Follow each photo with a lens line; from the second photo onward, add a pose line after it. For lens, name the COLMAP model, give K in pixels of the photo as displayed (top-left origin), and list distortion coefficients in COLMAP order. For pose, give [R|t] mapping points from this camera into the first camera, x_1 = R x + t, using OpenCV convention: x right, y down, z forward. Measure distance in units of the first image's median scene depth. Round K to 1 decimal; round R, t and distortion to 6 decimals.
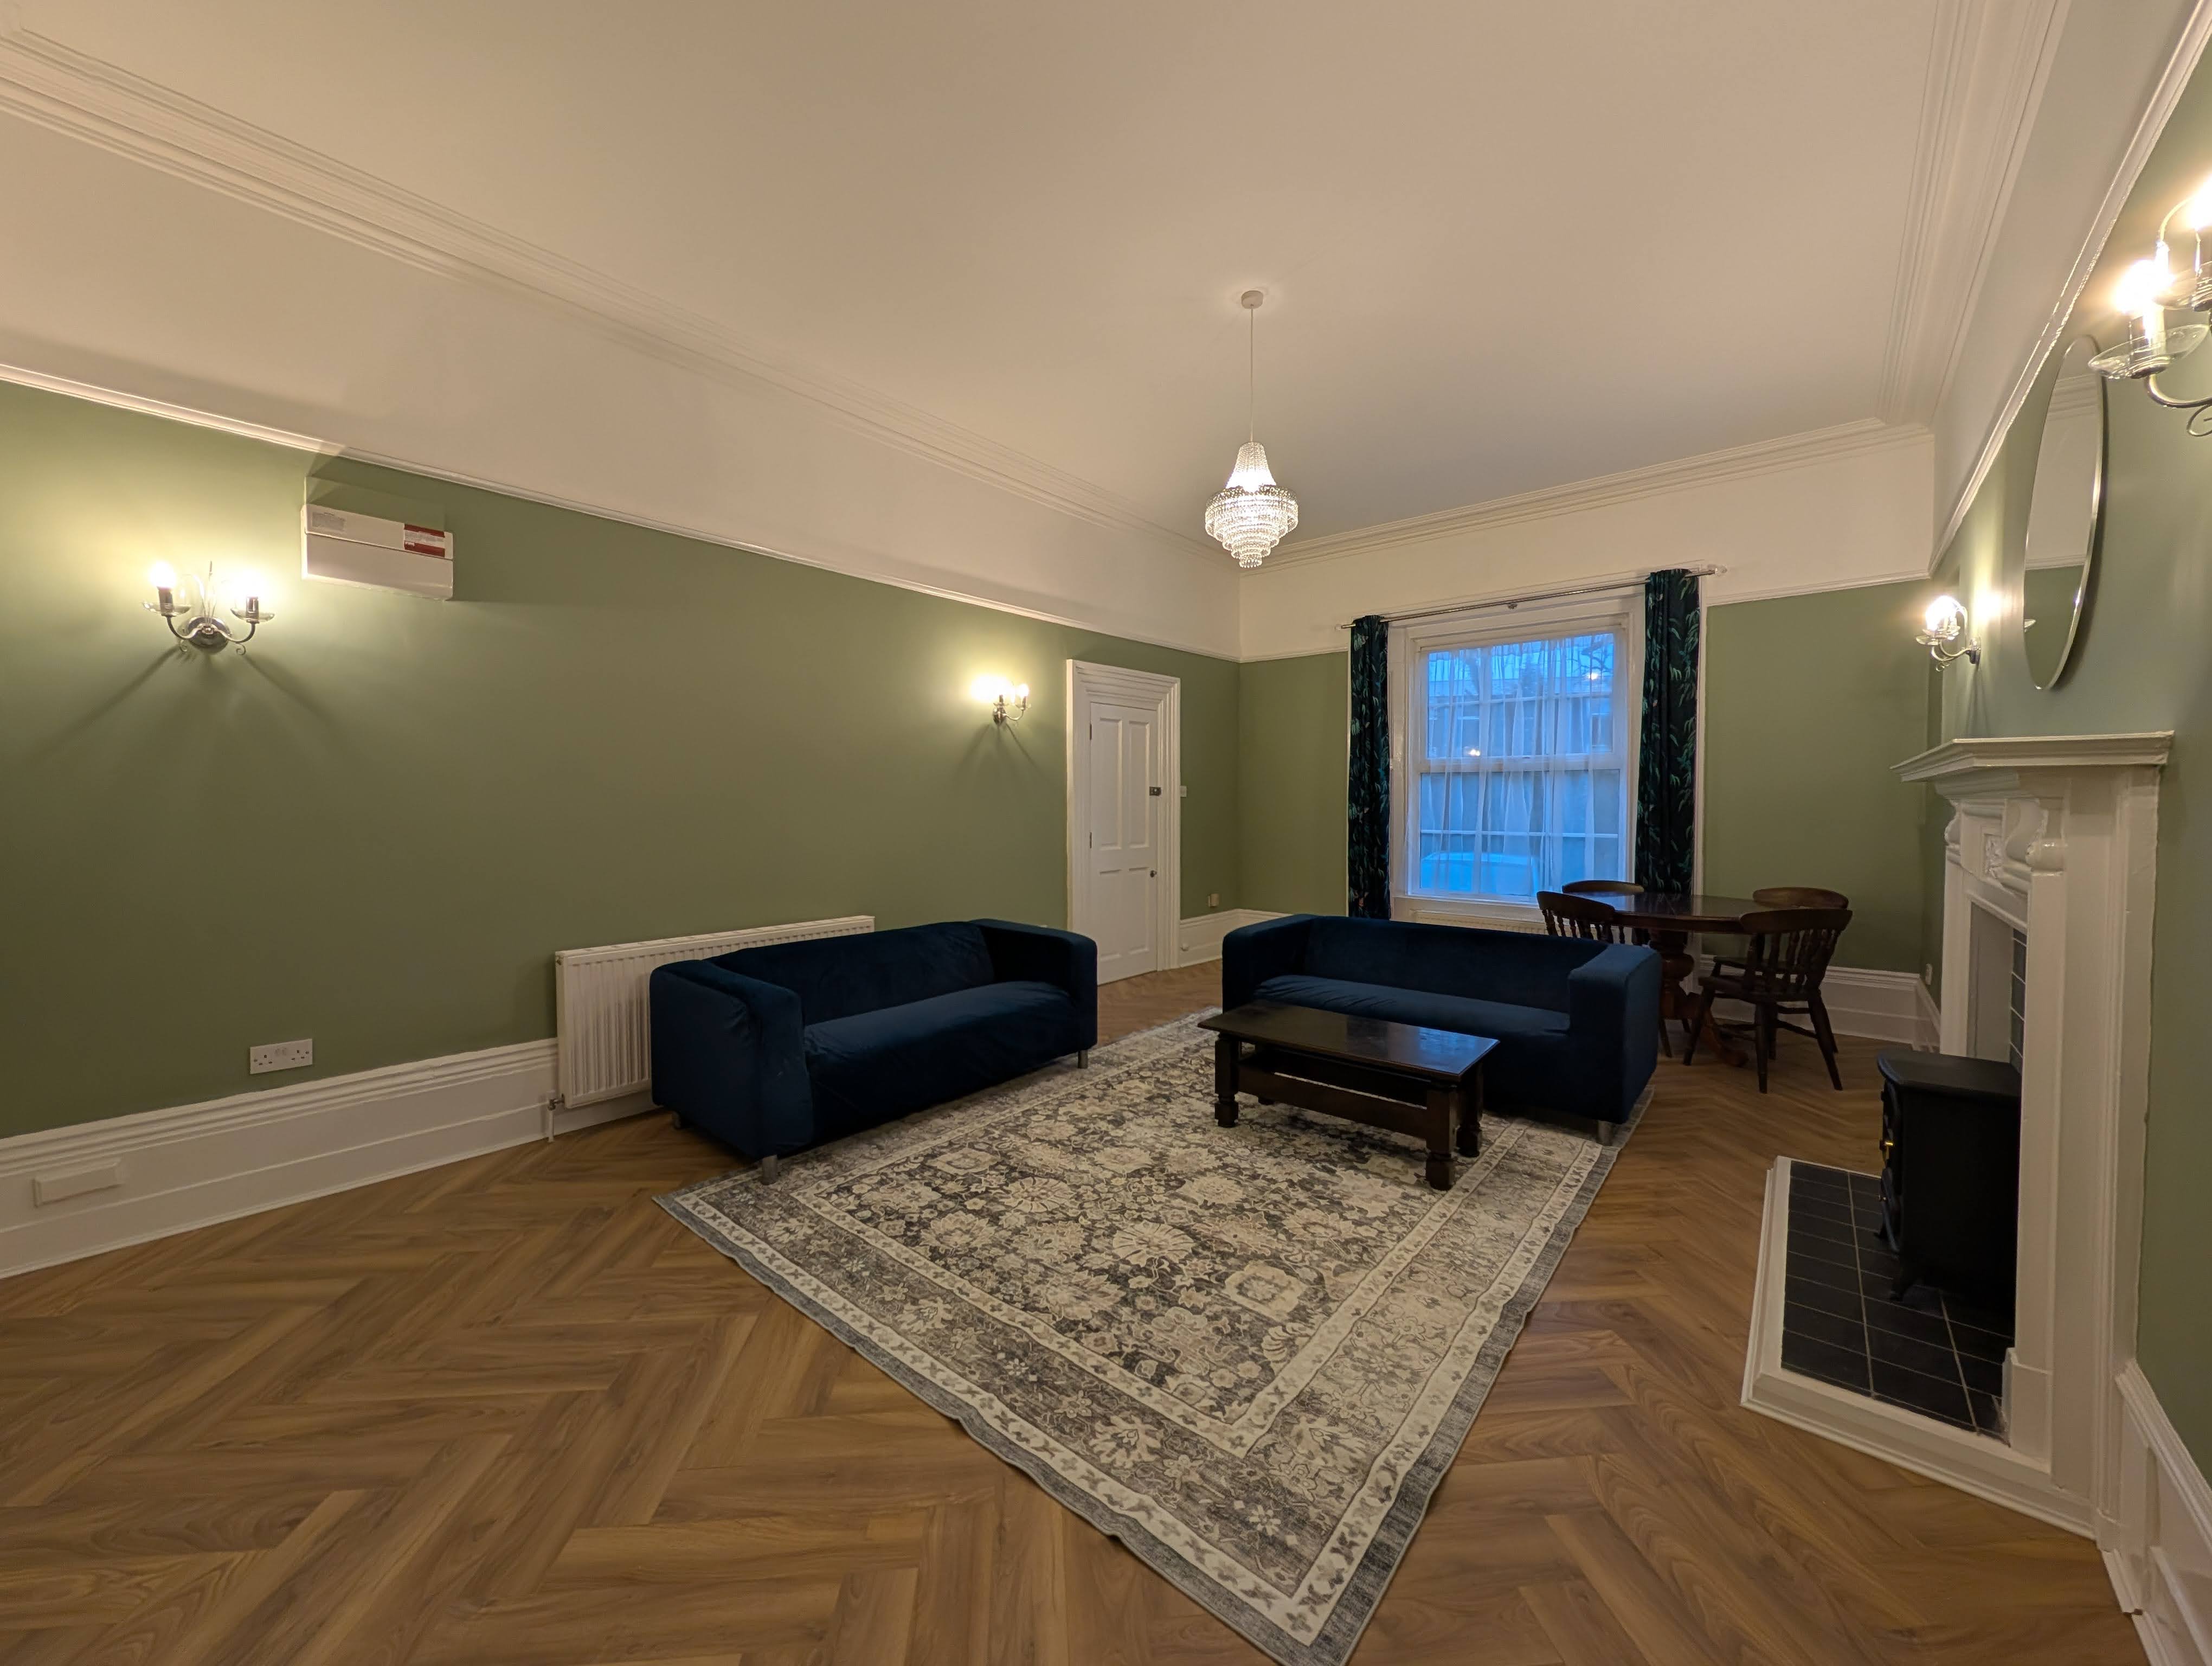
lens RADIAL K [[844.4, 0, 1100.8], [0, 844.4, 825.0], [0, 0, 1]] dist [0.000070, 0.000130]
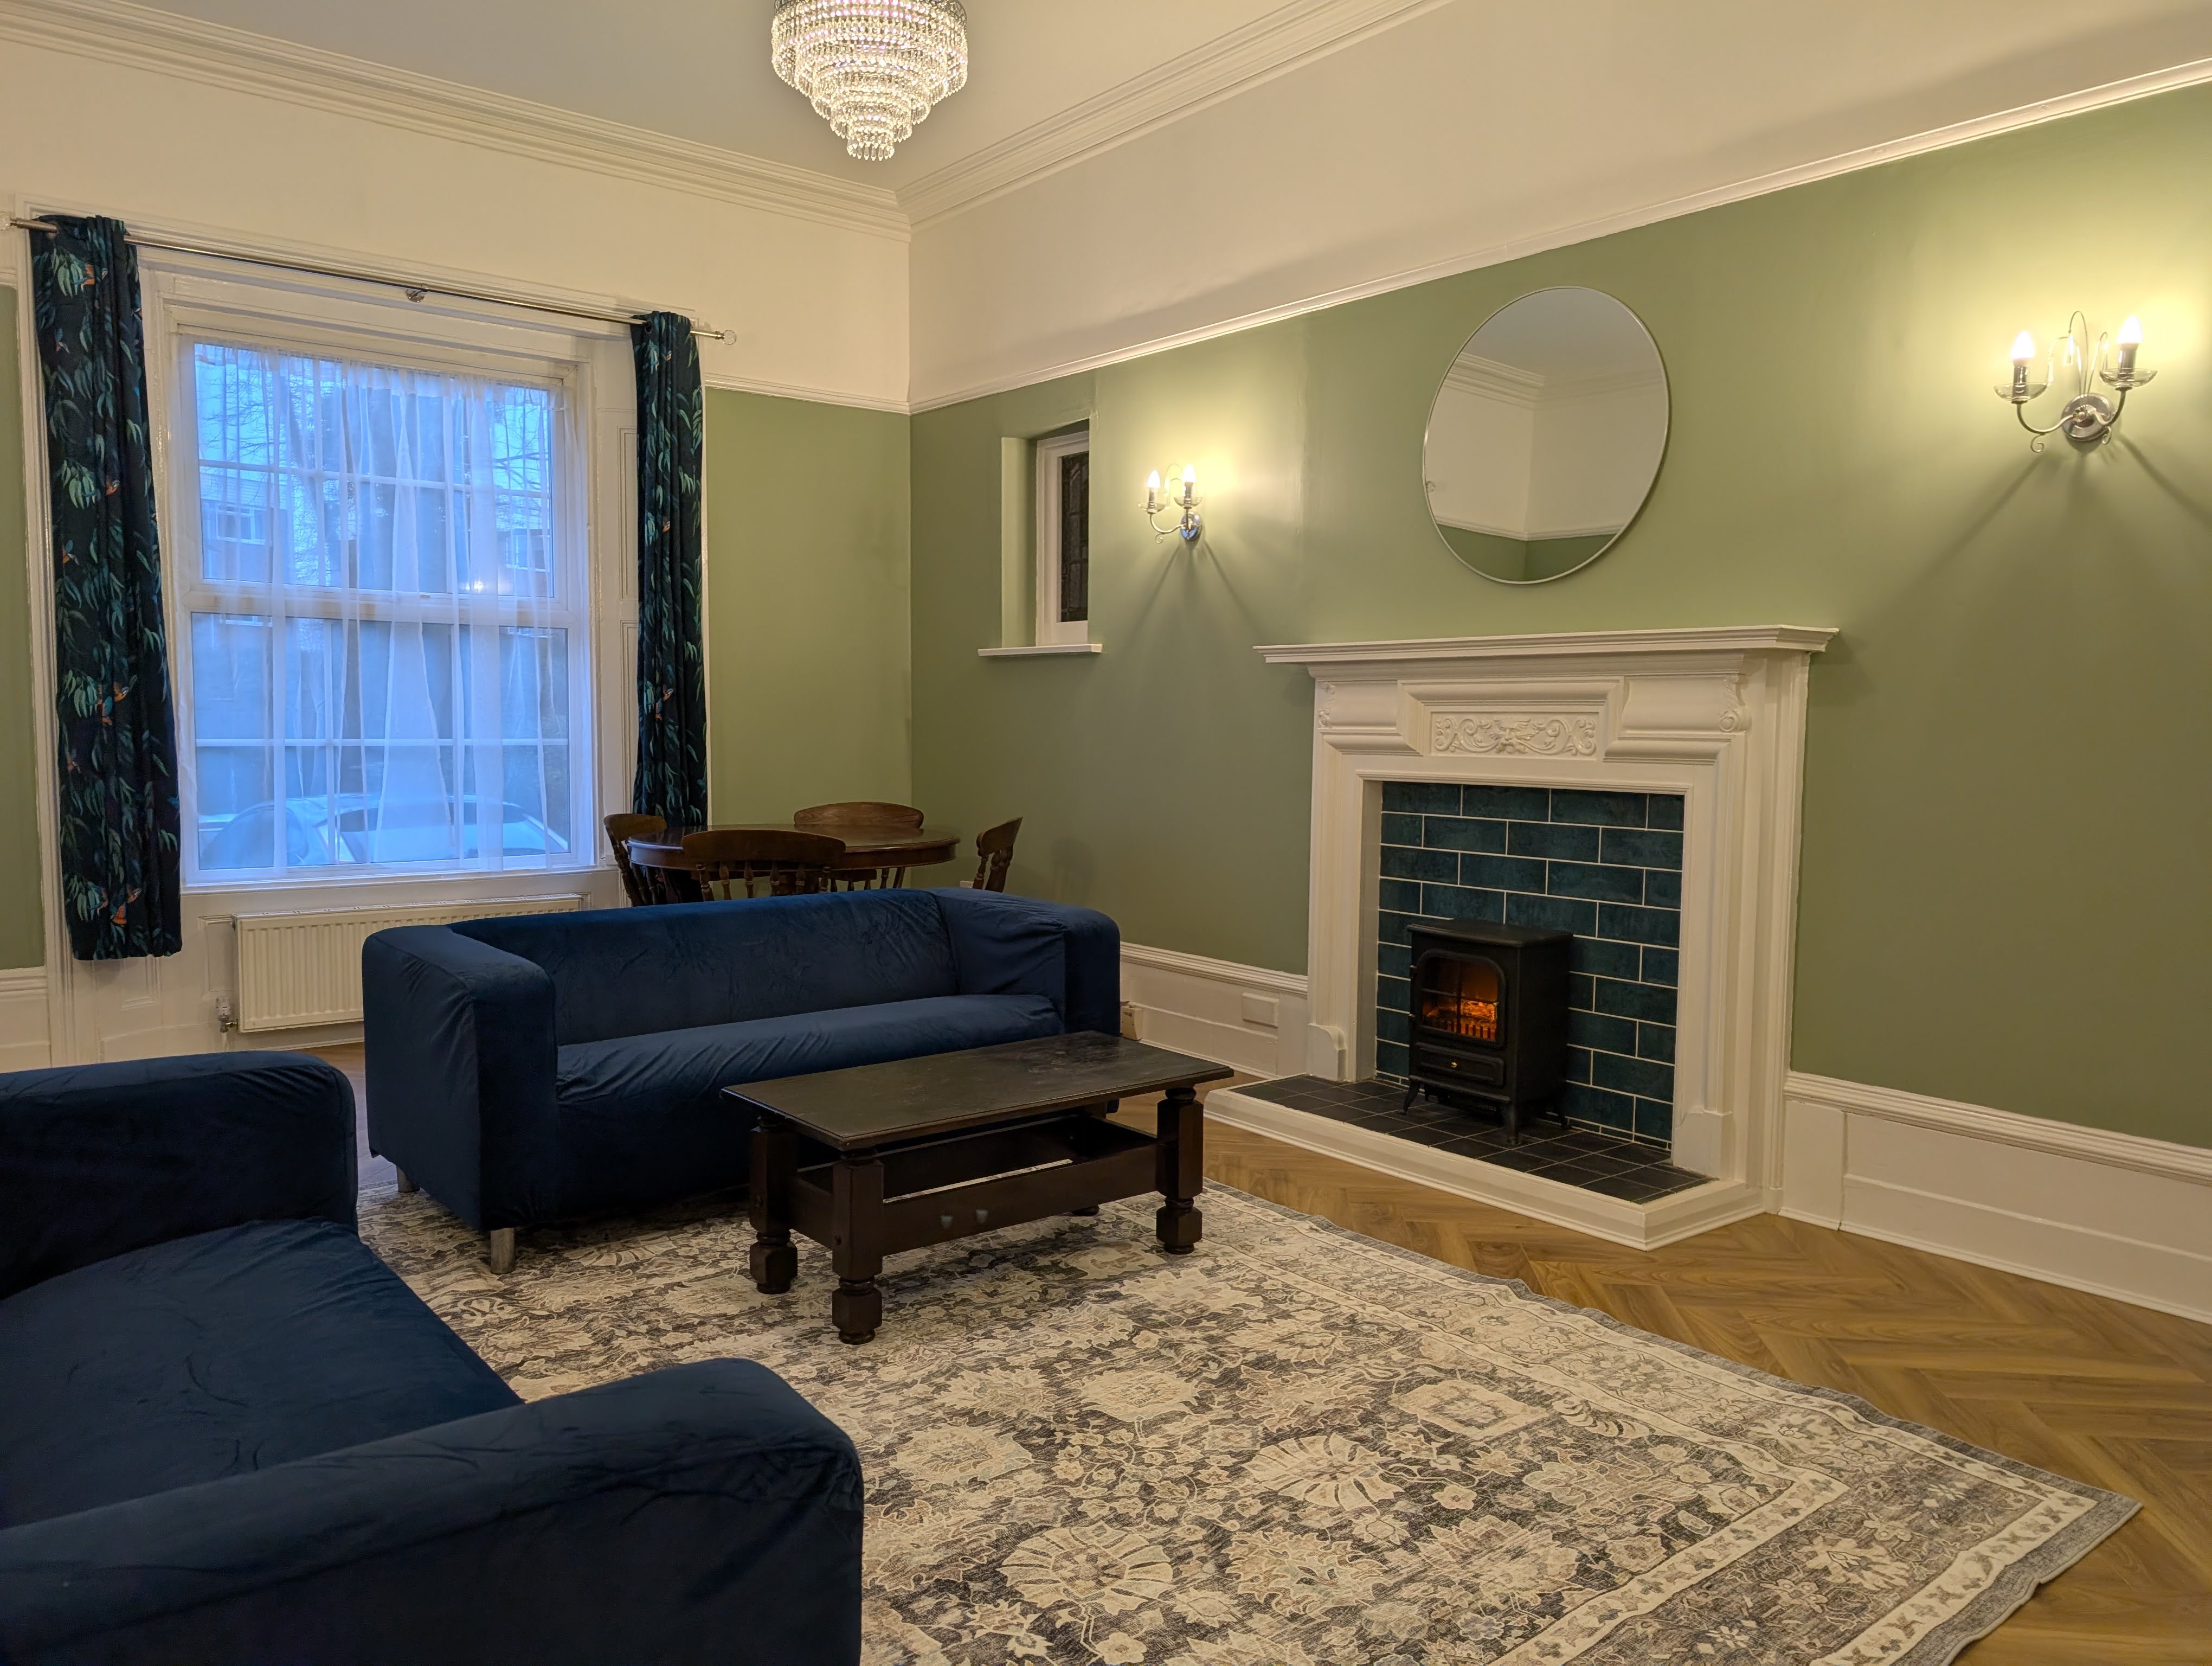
lens RADIAL K [[1596.3, 0, 1089.5], [0, 1596.3, 839.9], [0, 0, 1]] dist [0.030377, -0.028699]
pose [[0.192120, -0.074938, 0.978506, -0.830445], [0.018844, 0.997178, 0.072668, 0.012902], [-0.981191, 0.004478, 0.192990, 0.834601]]
